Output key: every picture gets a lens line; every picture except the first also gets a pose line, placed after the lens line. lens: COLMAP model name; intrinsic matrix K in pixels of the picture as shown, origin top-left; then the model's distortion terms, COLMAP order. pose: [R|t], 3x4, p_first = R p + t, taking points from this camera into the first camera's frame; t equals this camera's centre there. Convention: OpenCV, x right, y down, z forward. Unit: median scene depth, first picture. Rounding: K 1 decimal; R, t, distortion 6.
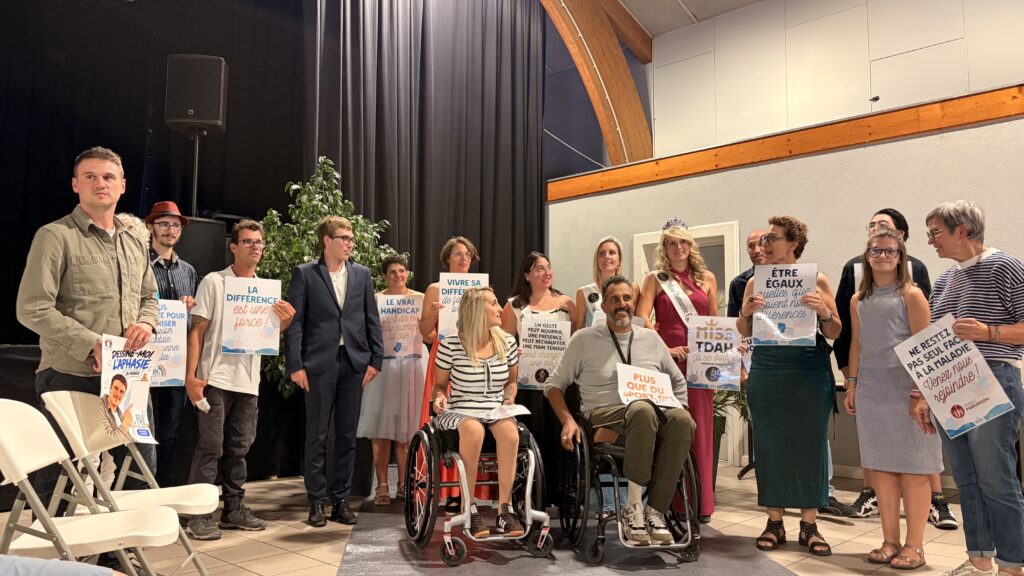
lens RADIAL K [[777.5, 0, 511.0], [0, 777.5, 288.6], [0, 0, 1]] dist [0.007955, -0.004866]
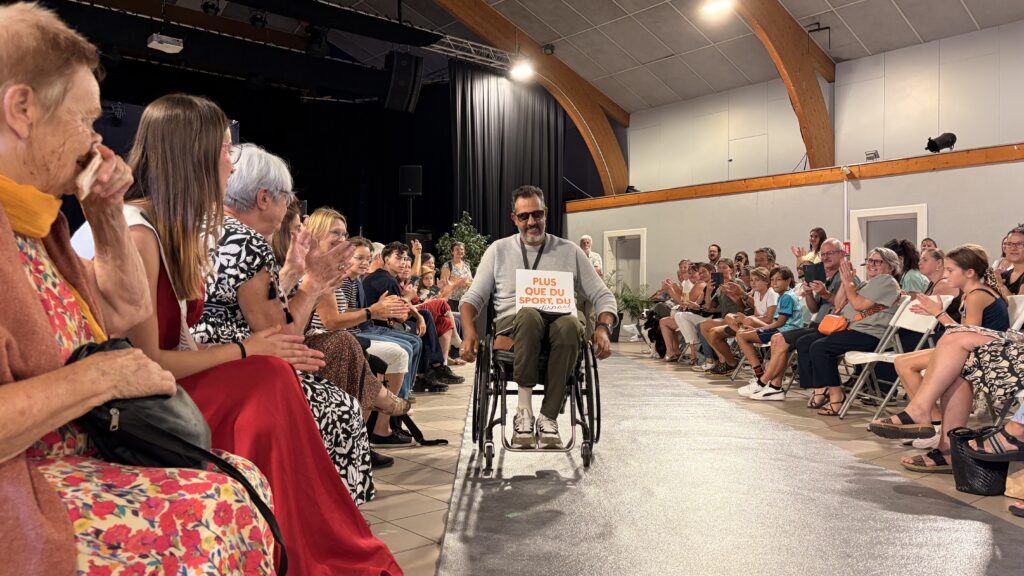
lens RADIAL K [[771.6, 0, 509.5], [0, 771.6, 290.6], [0, 0, 1]] dist [0.010849, -0.003083]
pose [[0.994741, 0.007646, -0.102134, 0.110619], [0.000795, 0.996603, 0.082348, -0.075927], [0.102416, -0.081996, 0.991356, -1.005391]]
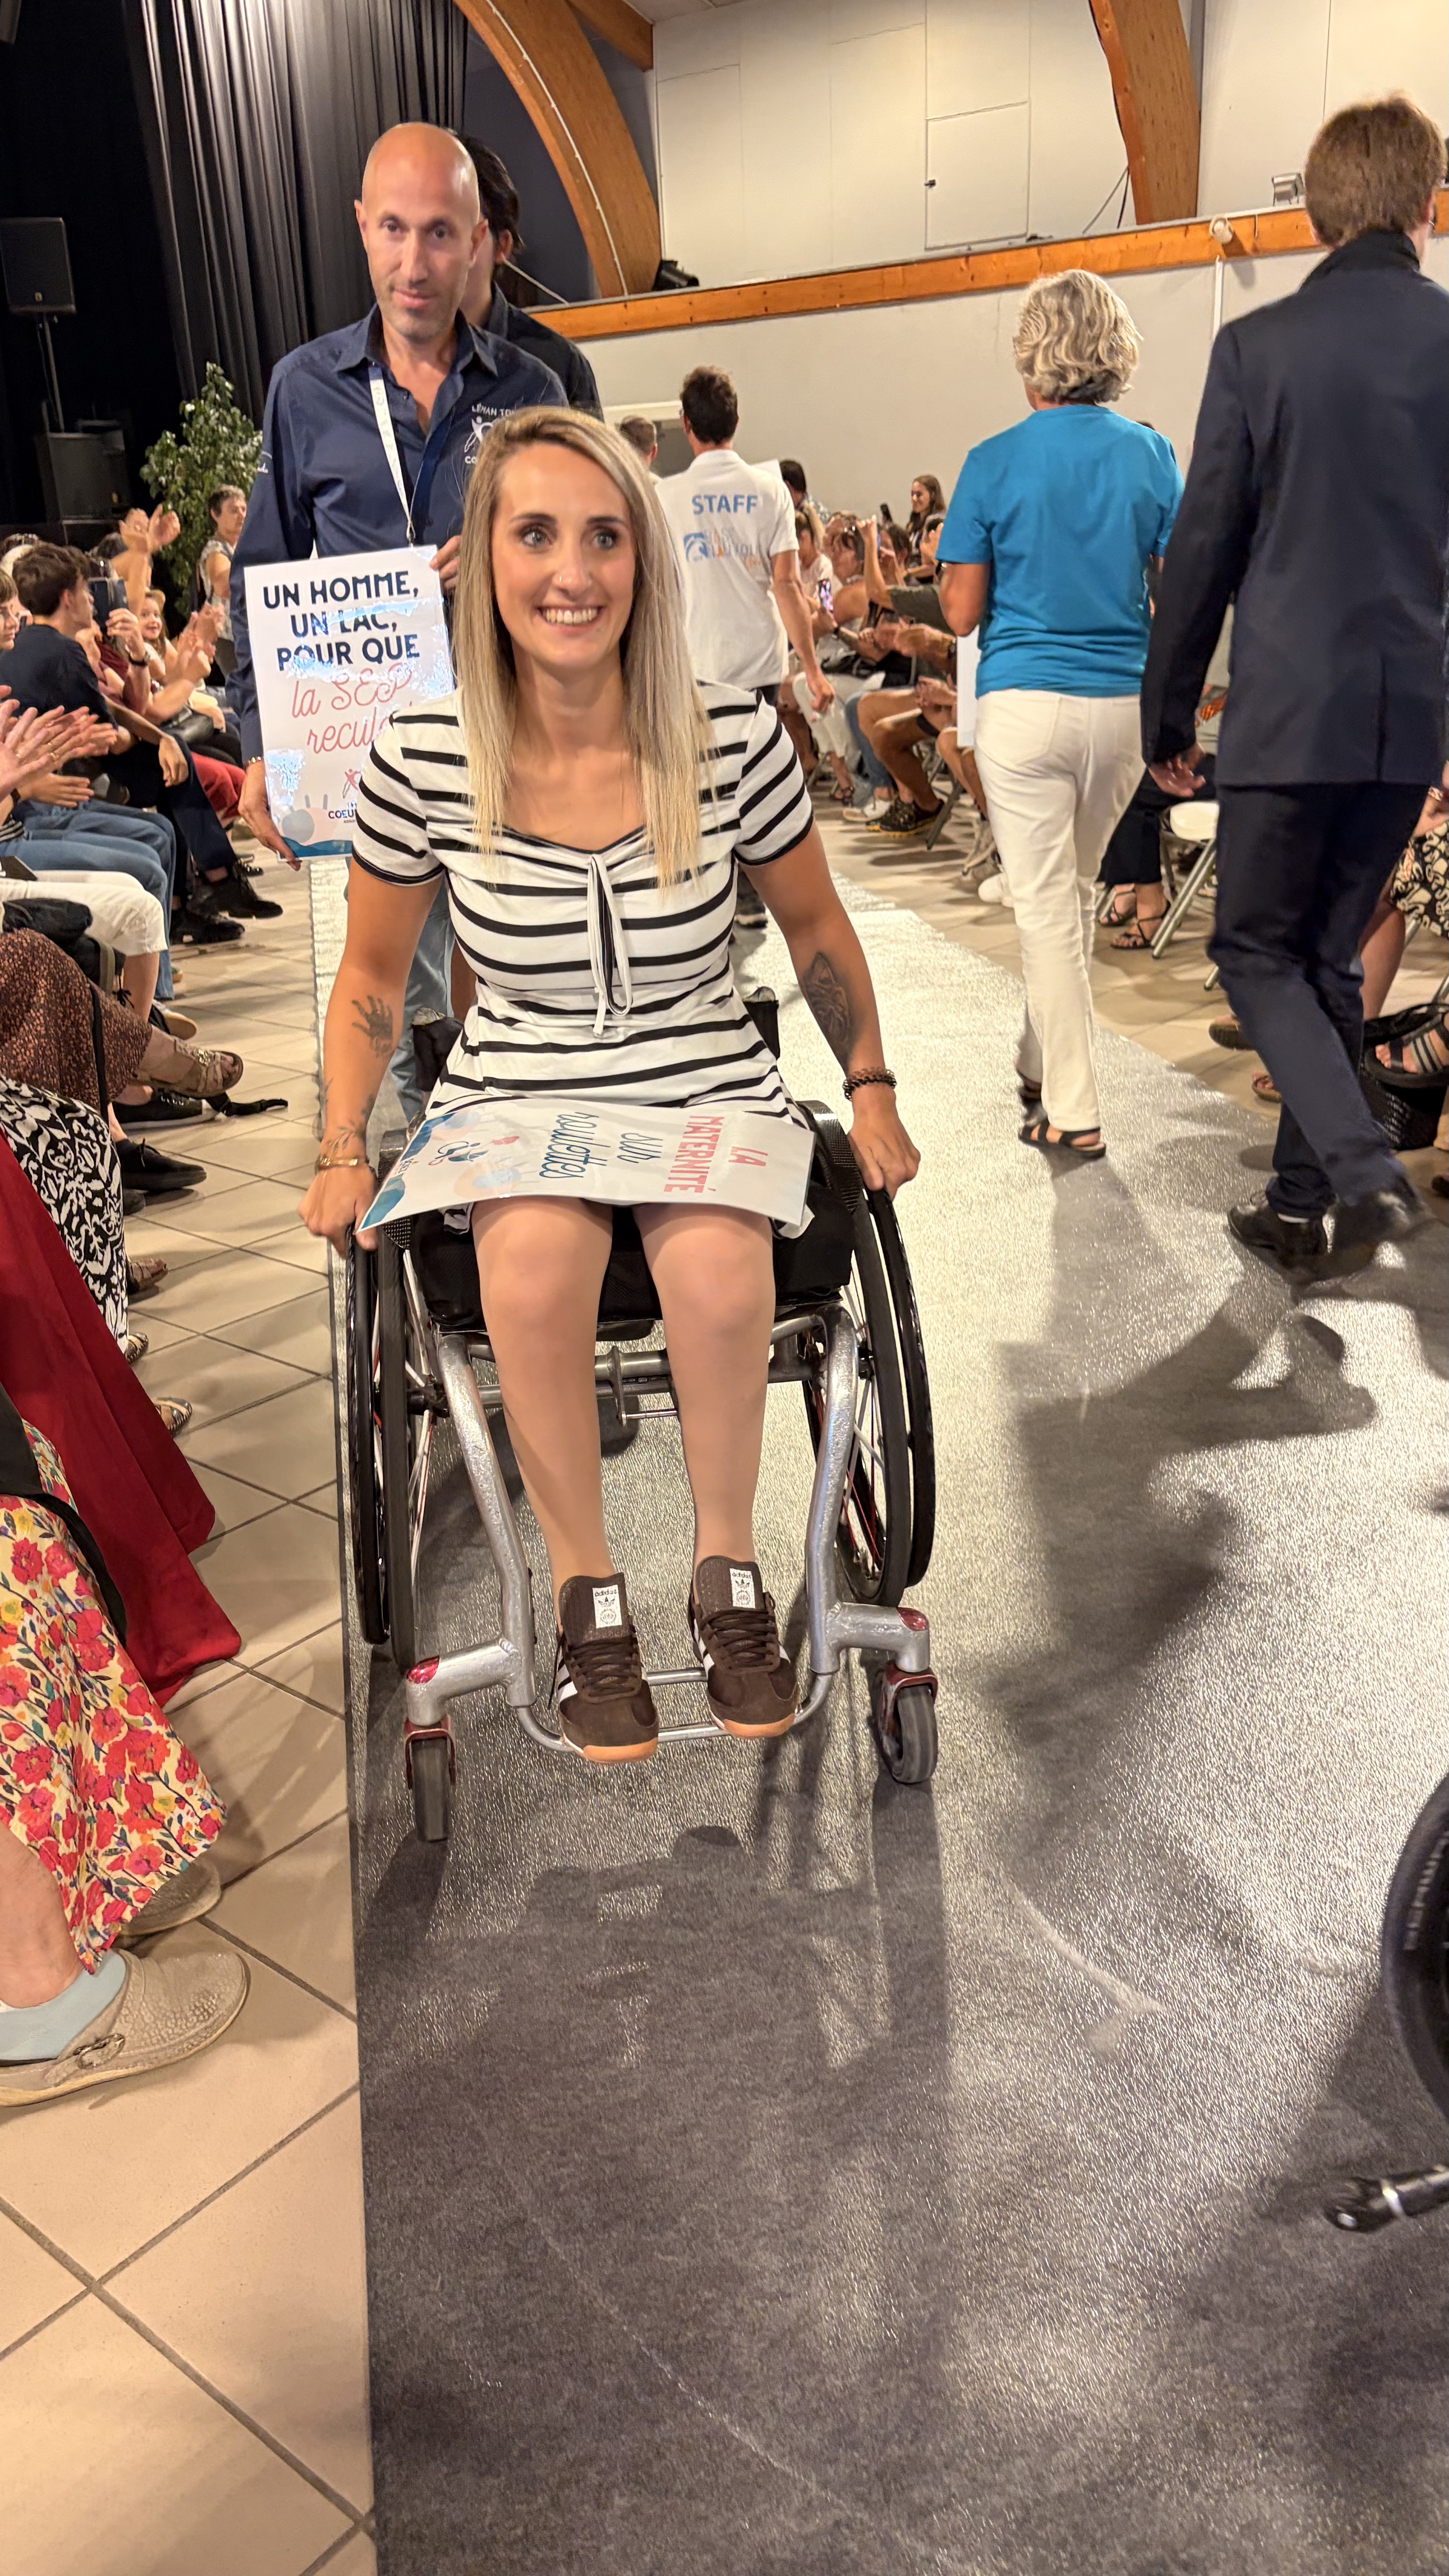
lens RADIAL K [[1948.5, 0, 721.7], [0, 1948.5, 1296.8], [0, 0, 1]] dist [-0.008049, 0.035152]
pose [[0.996743, -0.056856, 0.057198, 0.108239], [0.025493, 0.894976, 0.445385, -0.127987], [-0.076514, -0.442476, 0.893510, -1.045002]]
